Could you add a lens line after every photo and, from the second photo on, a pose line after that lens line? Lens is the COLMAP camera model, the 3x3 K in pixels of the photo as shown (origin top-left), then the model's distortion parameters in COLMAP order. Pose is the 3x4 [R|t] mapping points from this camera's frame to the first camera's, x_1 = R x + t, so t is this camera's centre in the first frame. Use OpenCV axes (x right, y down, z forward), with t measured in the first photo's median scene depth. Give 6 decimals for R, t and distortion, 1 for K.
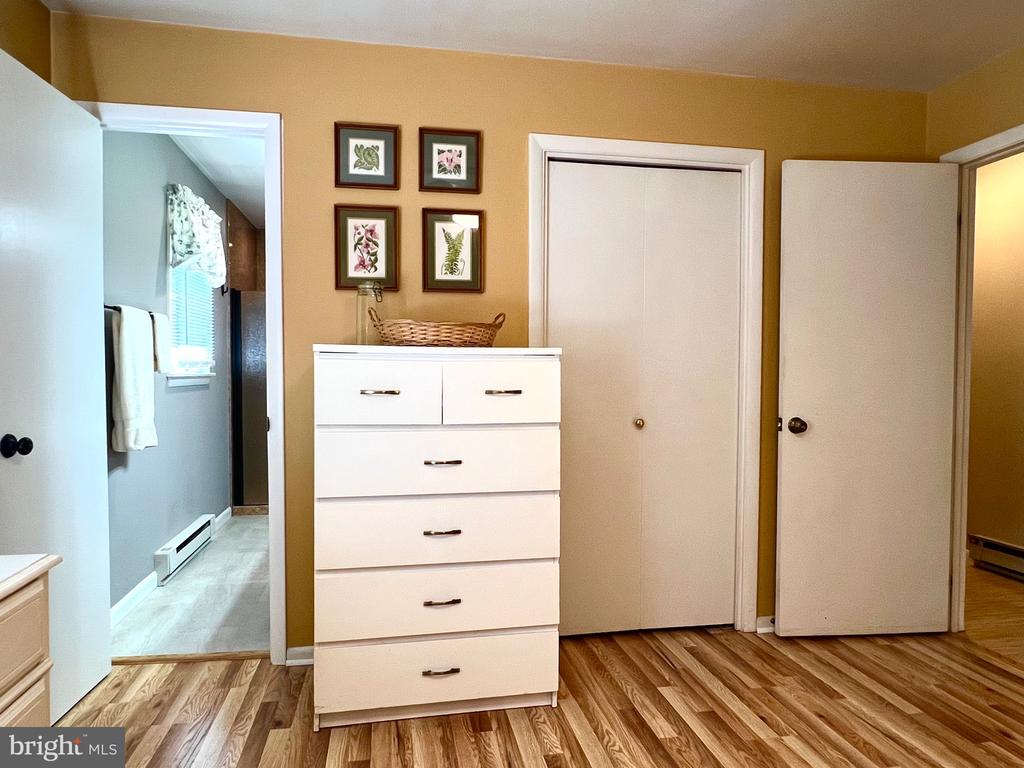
lens RADIAL K [[648.9, 0, 503.6], [0, 648.9, 387.9], [0, 0, 1]] dist [-0.002060, -0.001563]
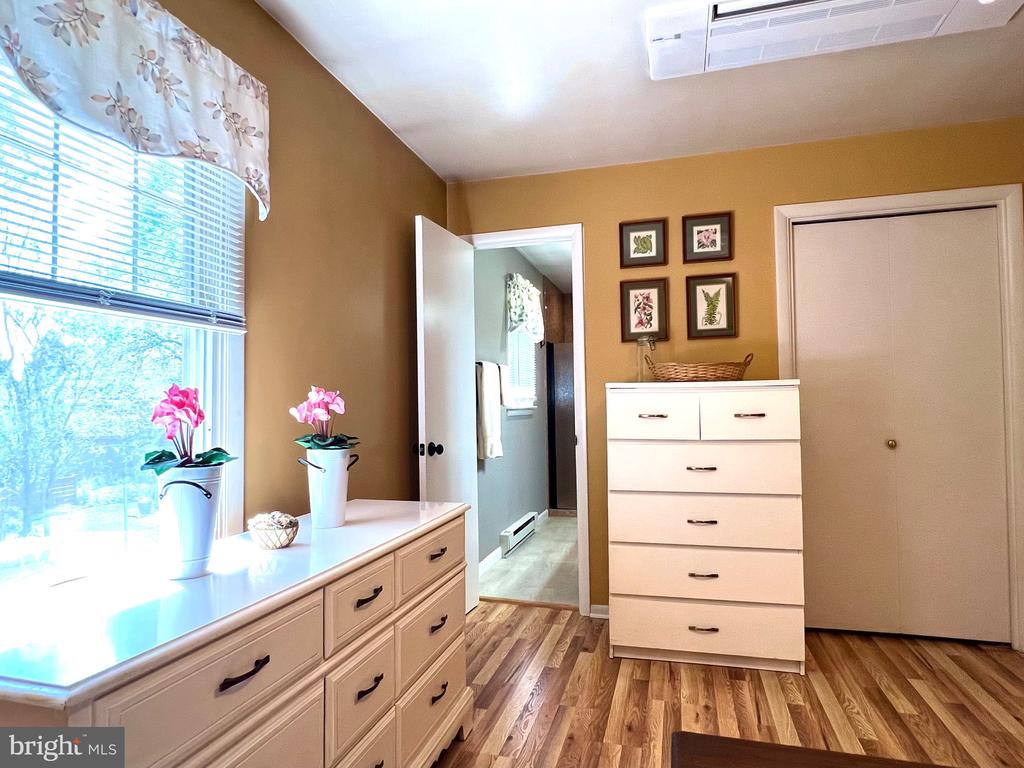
lens RADIAL K [[600.3, 0, 512.3], [0, 600.3, 395.9], [0, 0, 1]] dist [-0.002233, -0.001265]
pose [[0.901379, -0.023585, -0.432389, 0.077997], [0.005707, 0.999076, -0.042597, 0.013944], [0.432994, 0.035928, 0.900680, -0.237712]]
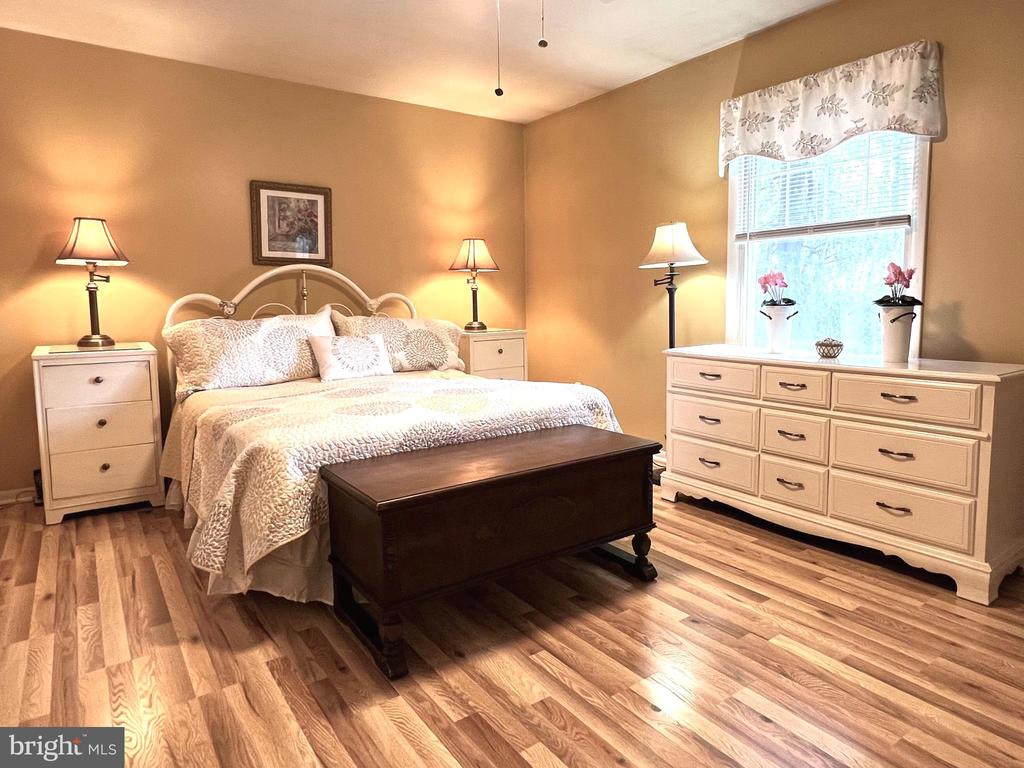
lens RADIAL K [[616.6, 0, 509.6], [0, 616.6, 354.4], [0, 0, 1]] dist [-0.007159, -0.001147]
pose [[-0.904324, 0.043866, -0.424587, 0.583790], [-0.001985, 0.994262, 0.106950, 0.014815], [0.426842, 0.097560, -0.899048, 0.972364]]
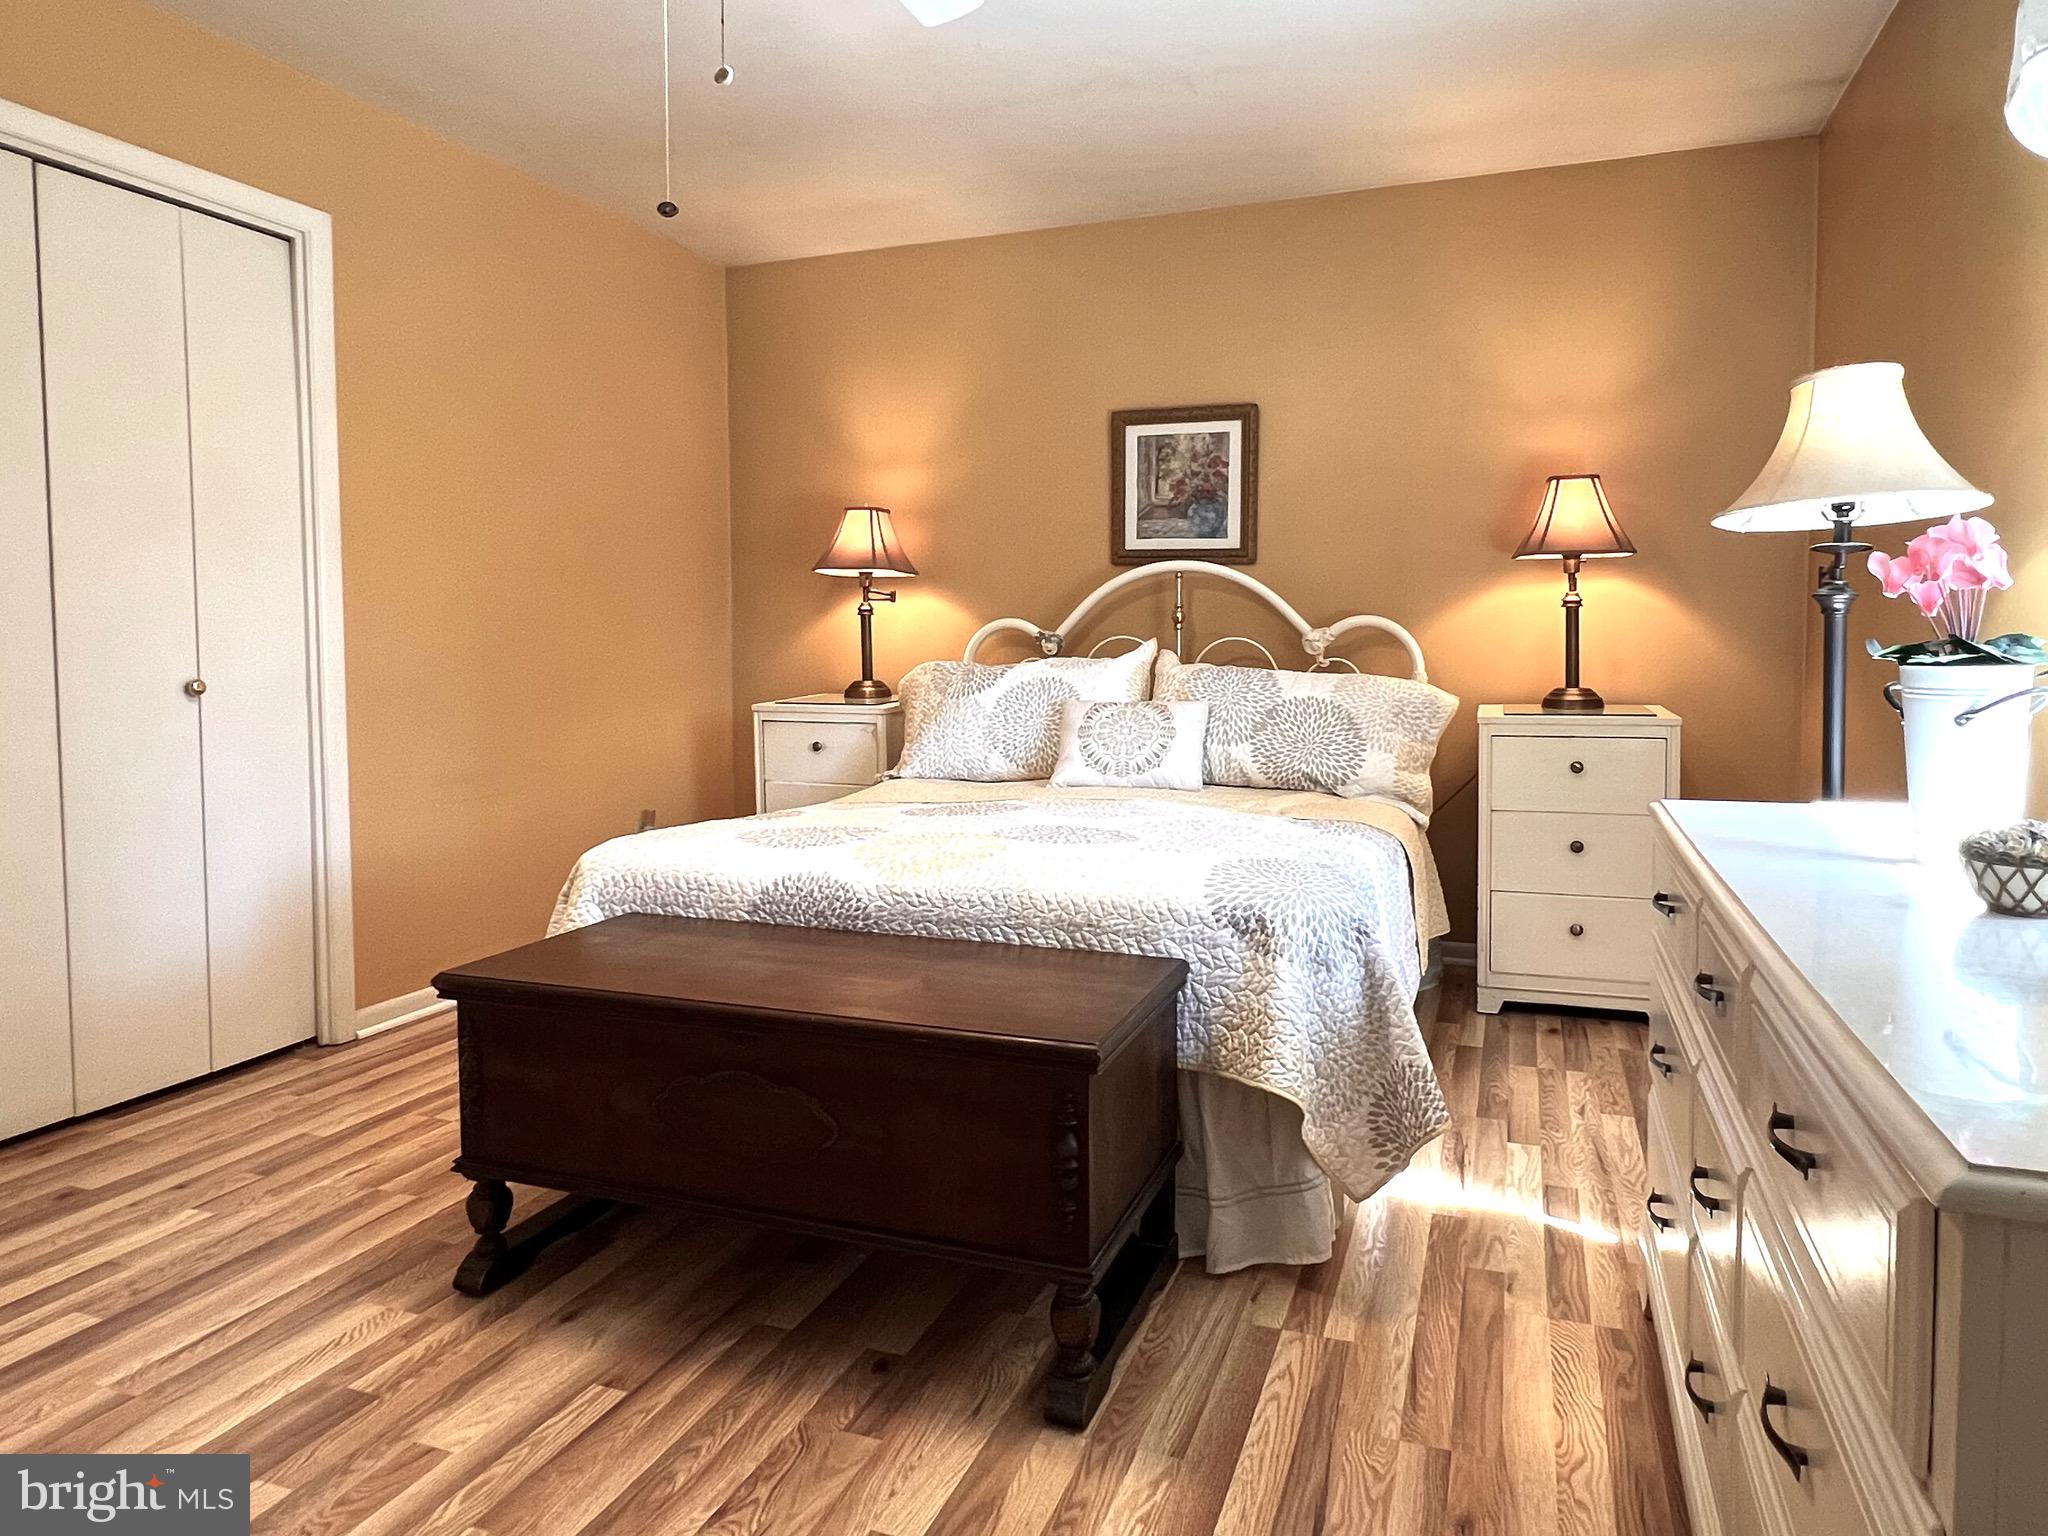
lens RADIAL K [[1246.4, 0, 1080.0], [0, 1246.4, 697.8], [0, 0, 1]] dist [0.003671, -0.001586]
pose [[-0.872433, -0.025105, 0.488089, -0.323799], [0.011448, 0.997356, 0.071761, 0.015914], [-0.488600, 0.068194, -0.869839, 0.809378]]
